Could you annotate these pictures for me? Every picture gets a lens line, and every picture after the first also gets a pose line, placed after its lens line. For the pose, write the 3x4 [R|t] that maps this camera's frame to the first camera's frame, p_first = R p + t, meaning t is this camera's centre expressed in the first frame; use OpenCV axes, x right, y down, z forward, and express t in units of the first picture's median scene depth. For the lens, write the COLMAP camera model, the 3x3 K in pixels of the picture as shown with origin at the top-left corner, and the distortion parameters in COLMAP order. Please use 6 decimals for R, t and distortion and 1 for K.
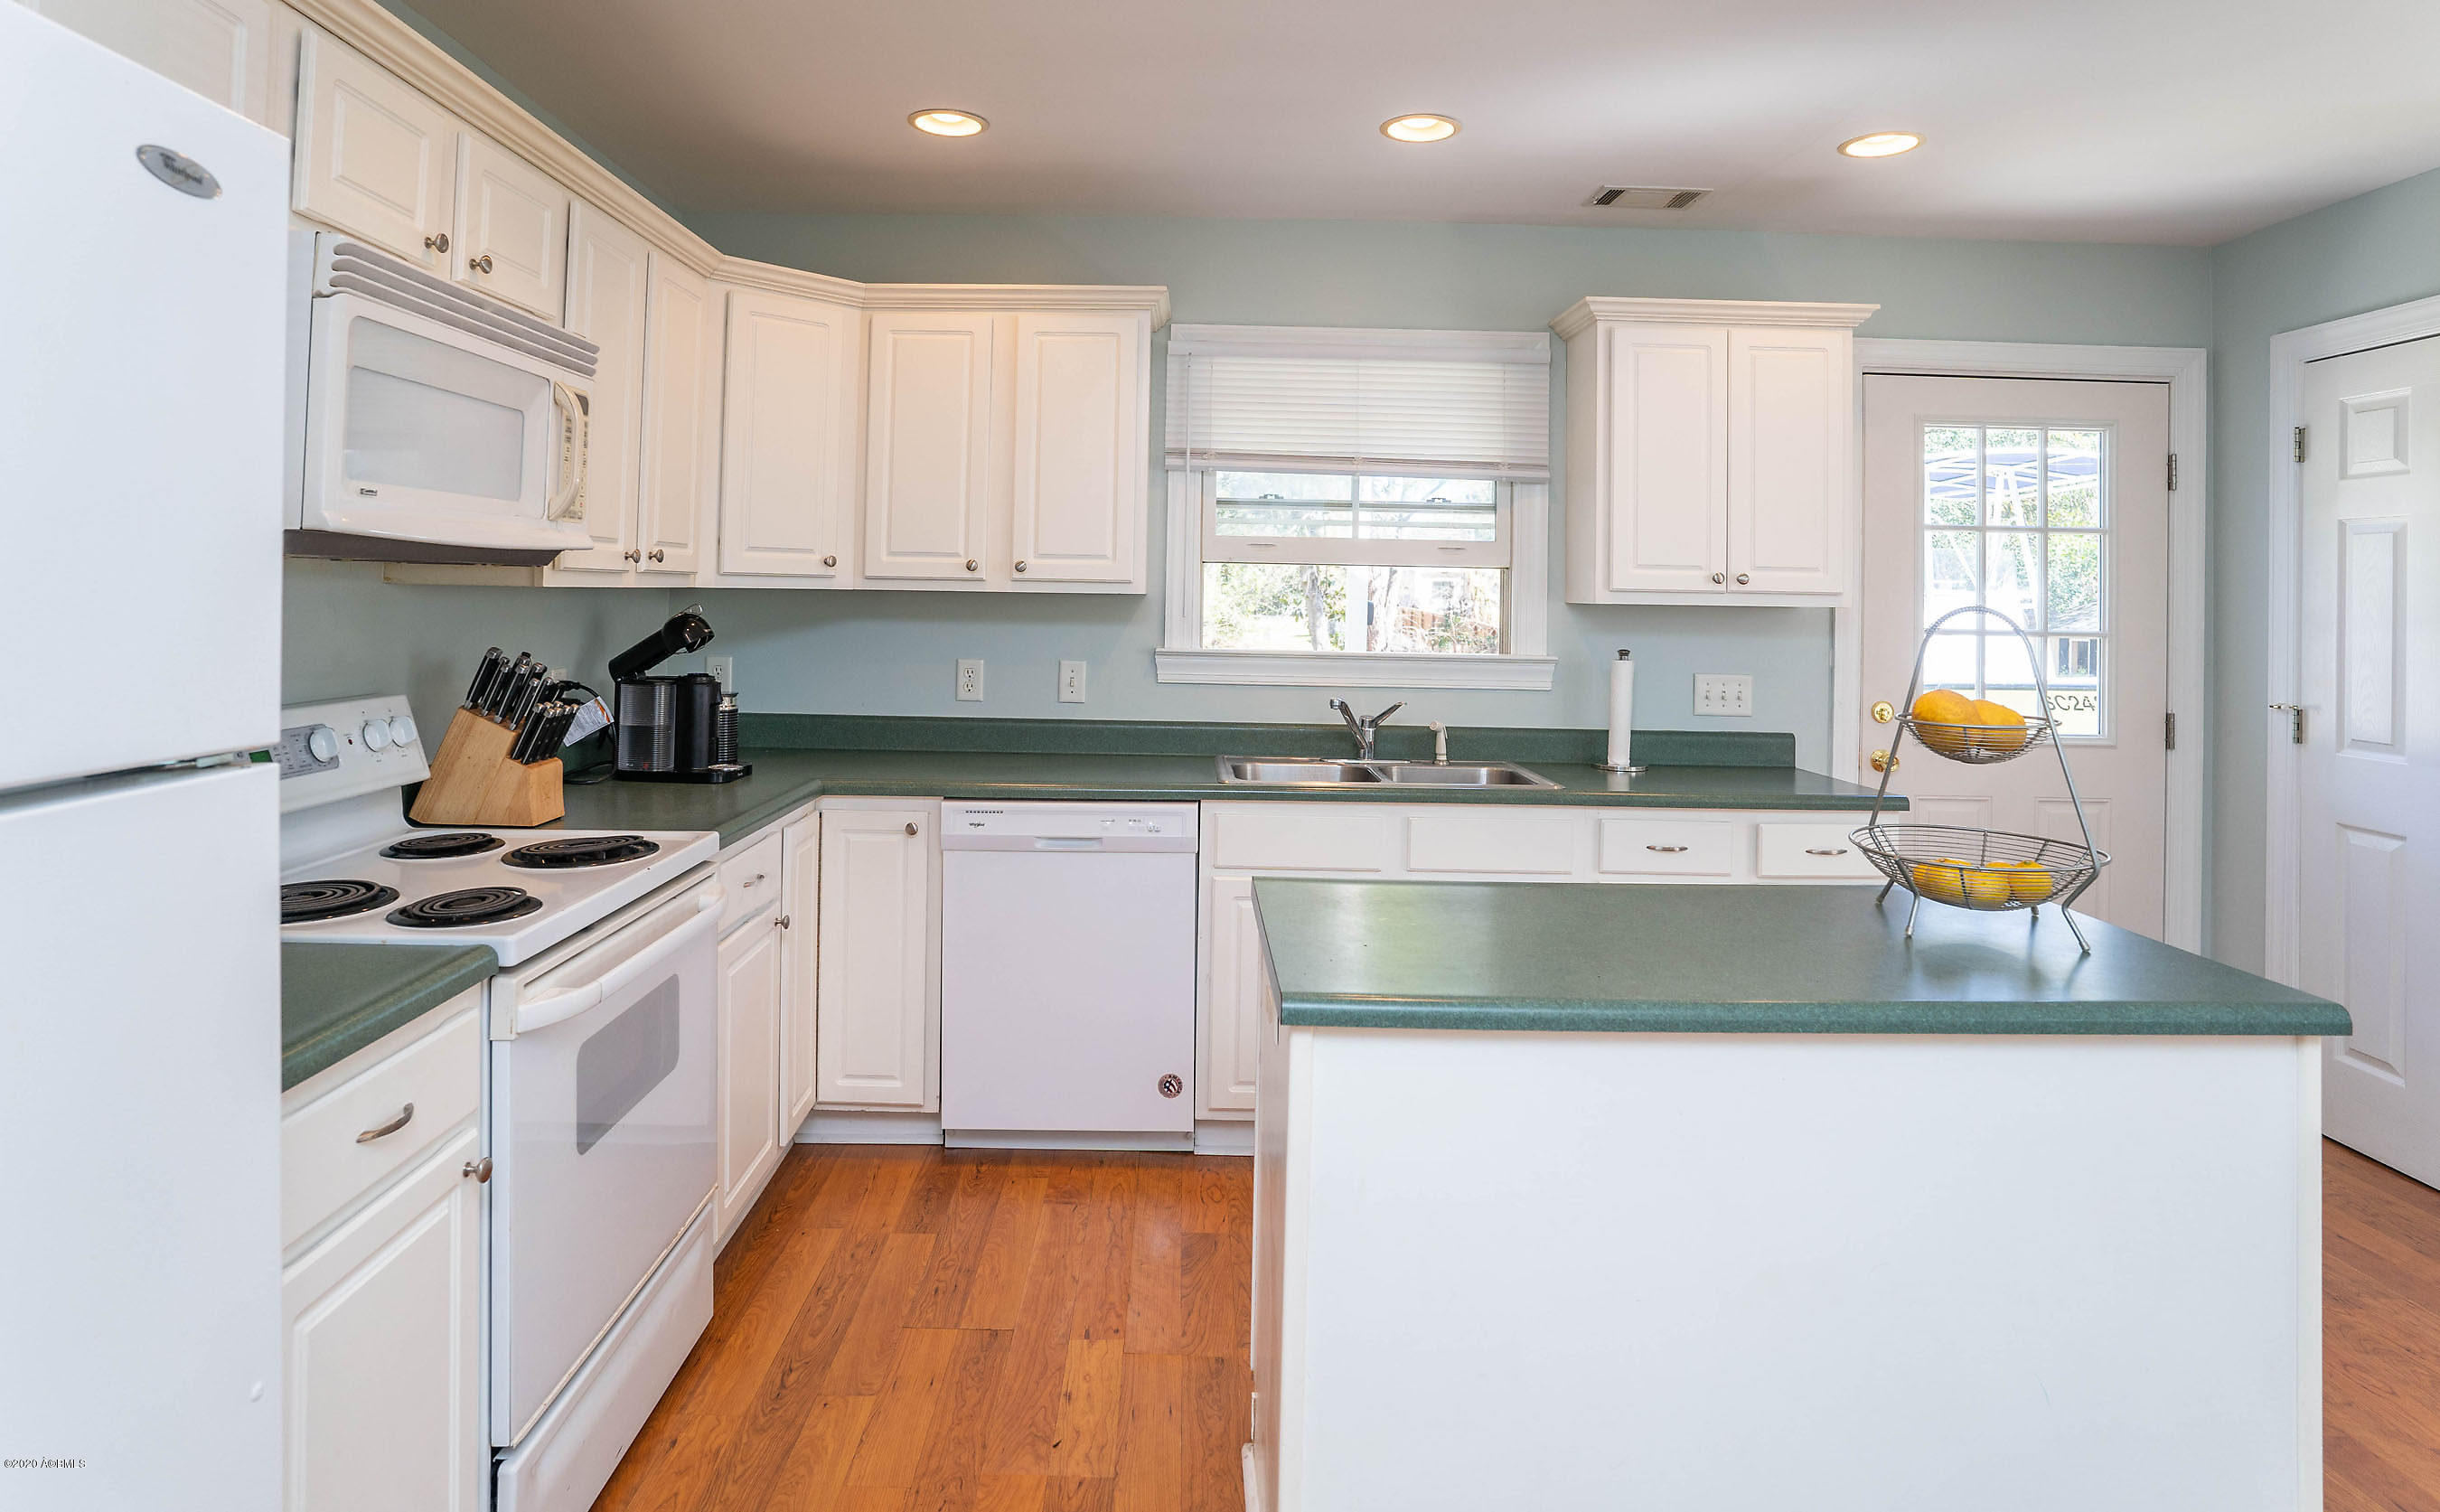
lens RADIAL K [[1309.7, 0, 1195.9], [0, 1309.7, 565.4], [0, 0, 1]] dist [-0.063073, 0.028202]
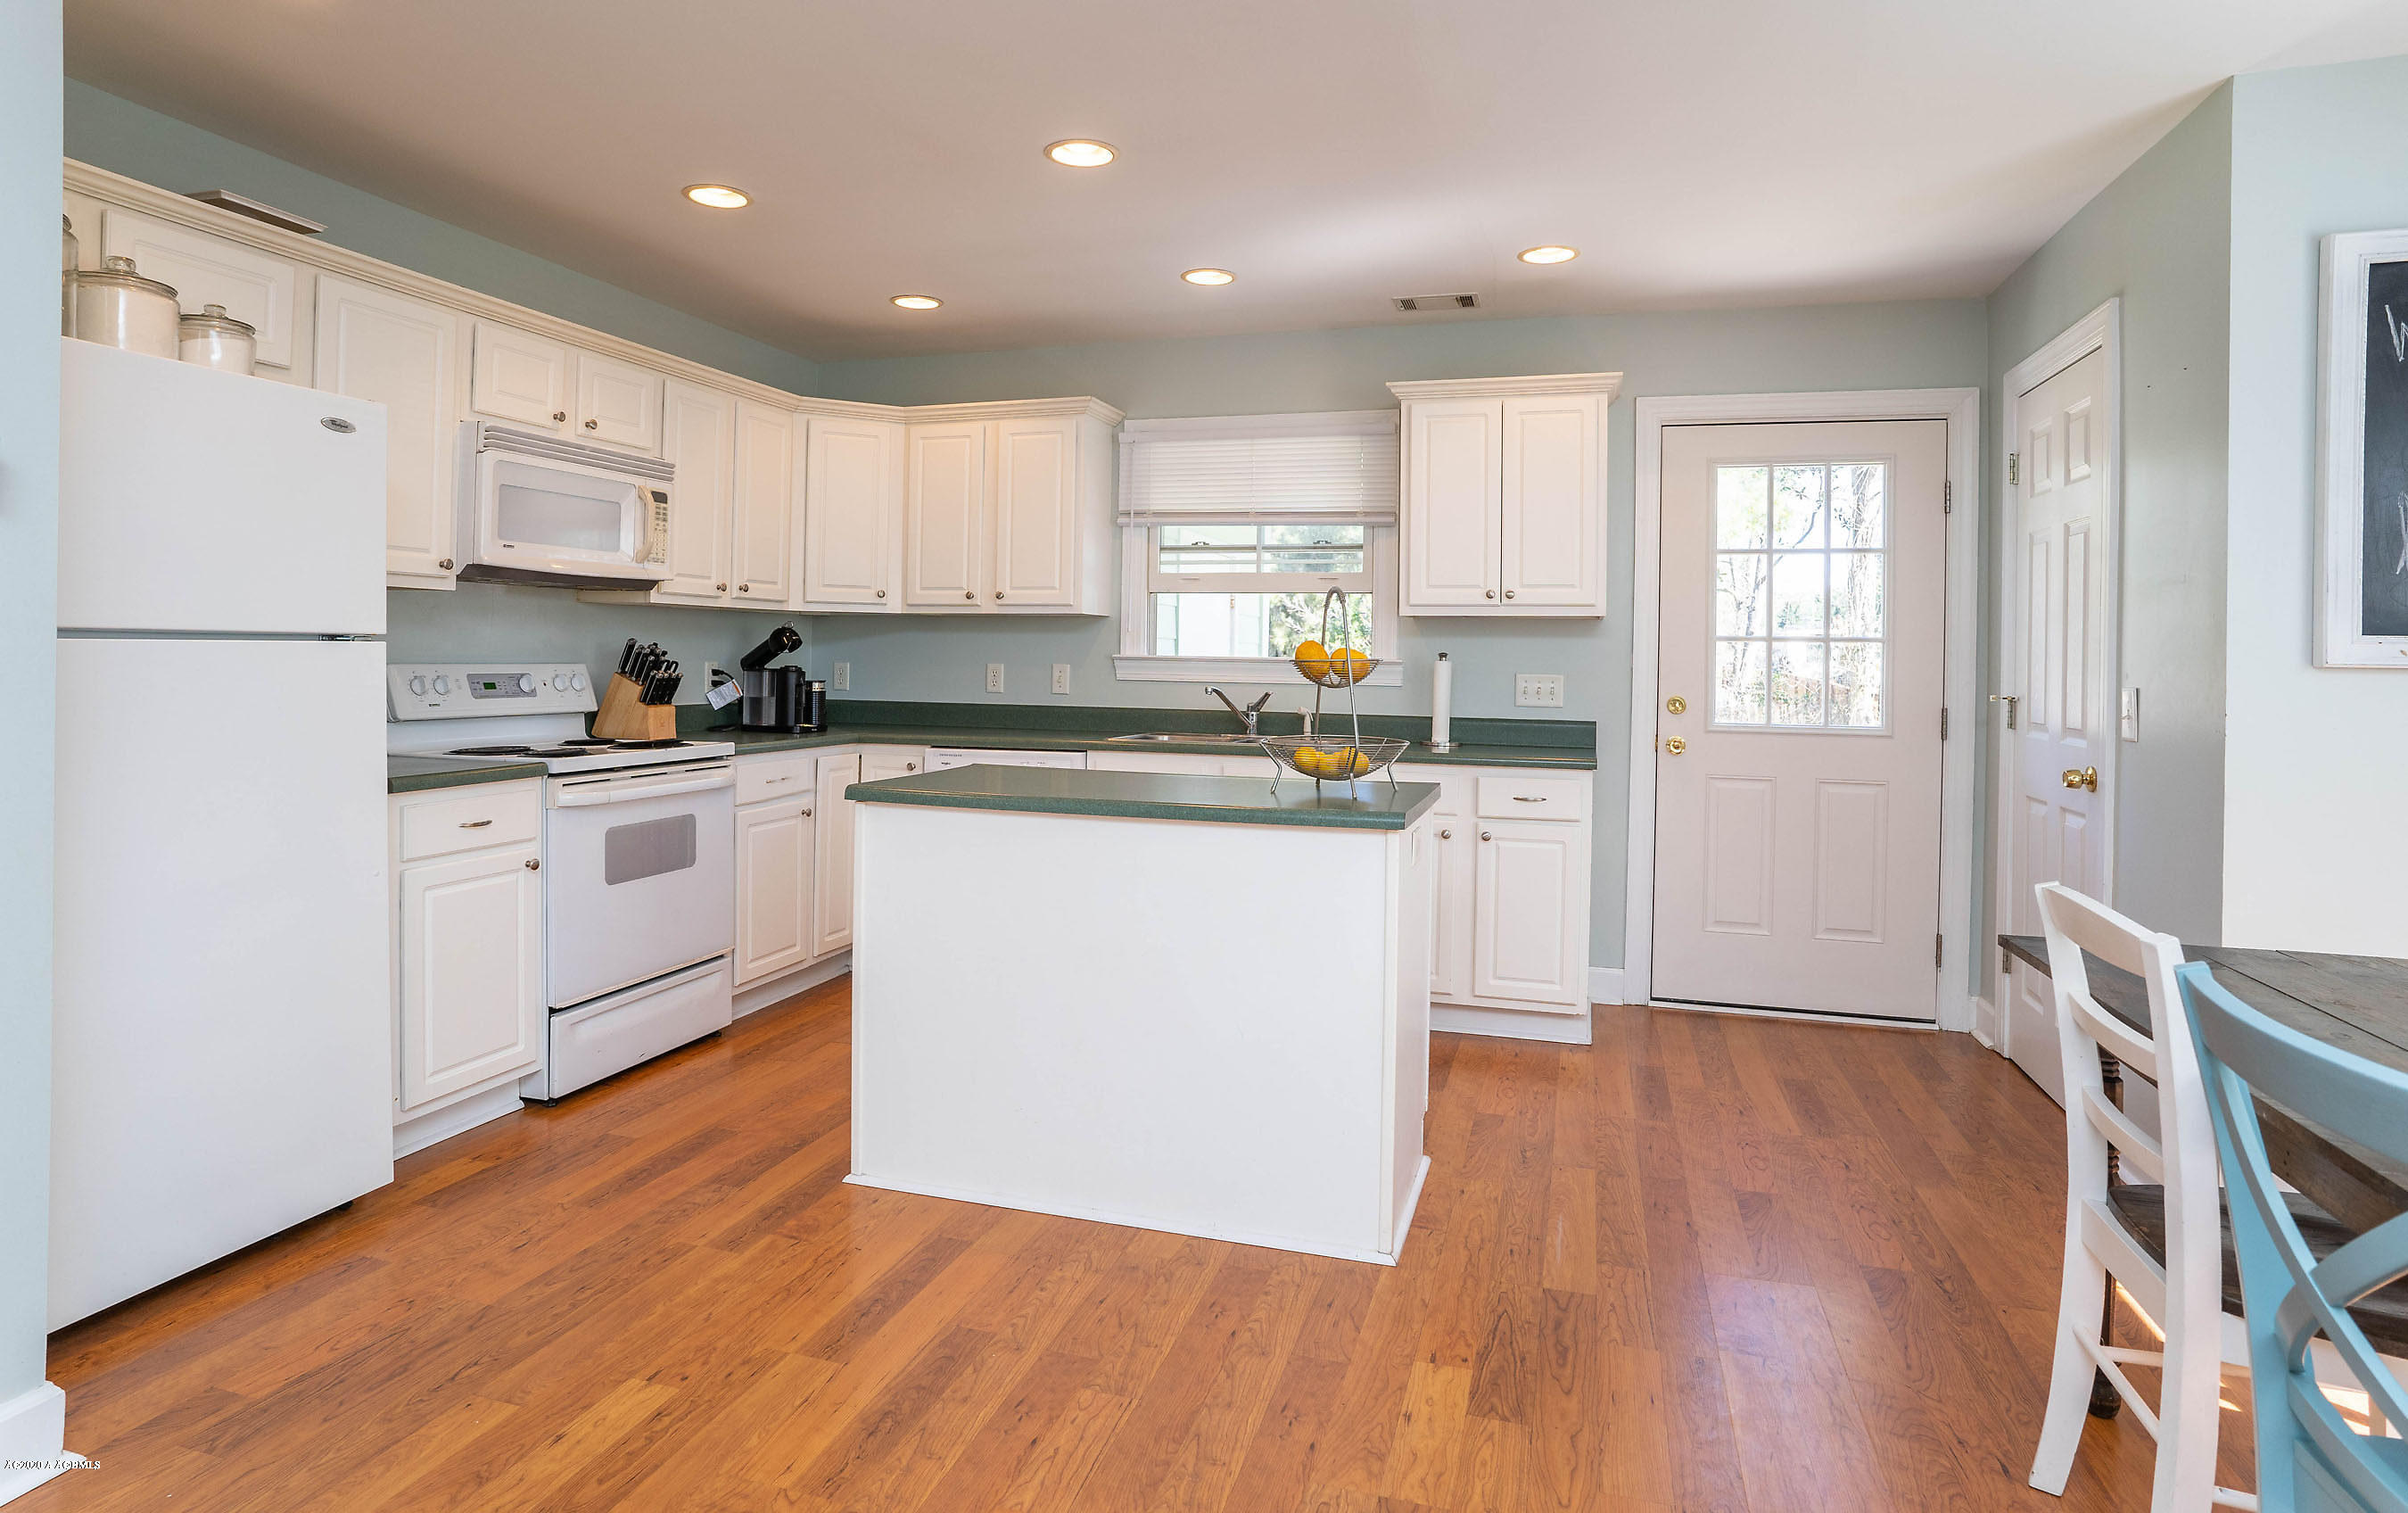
lens RADIAL K [[1294.0, 0, 1196.6], [0, 1294.0, 653.4], [0, 0, 1]] dist [-0.057699, 0.026911]
pose [[0.952500, -0.003923, -0.304513, 0.497463], [0.008141, 0.999888, 0.012584, 0.047580], [0.304430, -0.014466, 0.952425, -0.295213]]
